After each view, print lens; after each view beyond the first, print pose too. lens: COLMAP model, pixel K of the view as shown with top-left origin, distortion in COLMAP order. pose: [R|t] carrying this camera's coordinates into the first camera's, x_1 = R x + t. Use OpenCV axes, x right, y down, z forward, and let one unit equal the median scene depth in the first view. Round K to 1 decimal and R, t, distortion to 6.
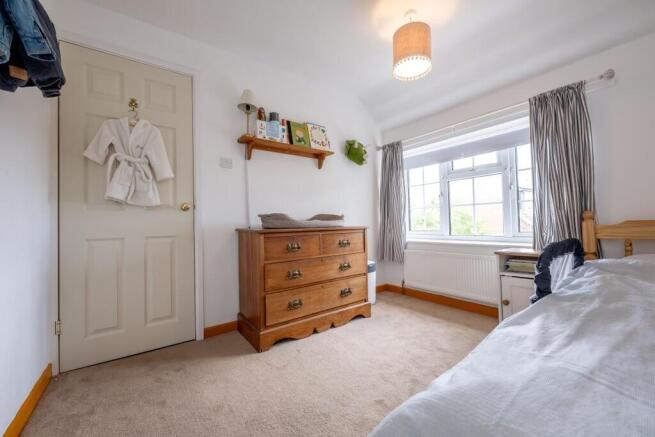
lens RADIAL K [[269.8, 0, 329.1], [0, 269.8, 226.3], [0, 0, 1]] dist [-0.000177, -0.000036]
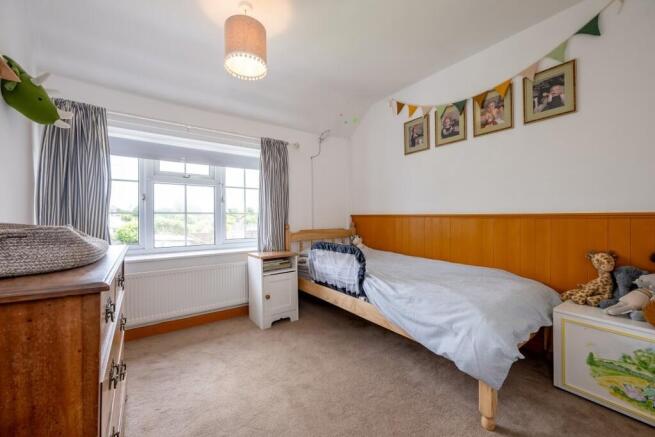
lens RADIAL K [[260.7, 0, 327.5], [0, 260.7, 218.5], [0, 0, 1]] dist [-0.000481, -0.000044]
pose [[-0.001702, 0.043231, 0.999064, -0.402744], [0.031488, 0.998572, -0.043157, -0.006391], [-0.999503, 0.031385, -0.003060, 0.529196]]
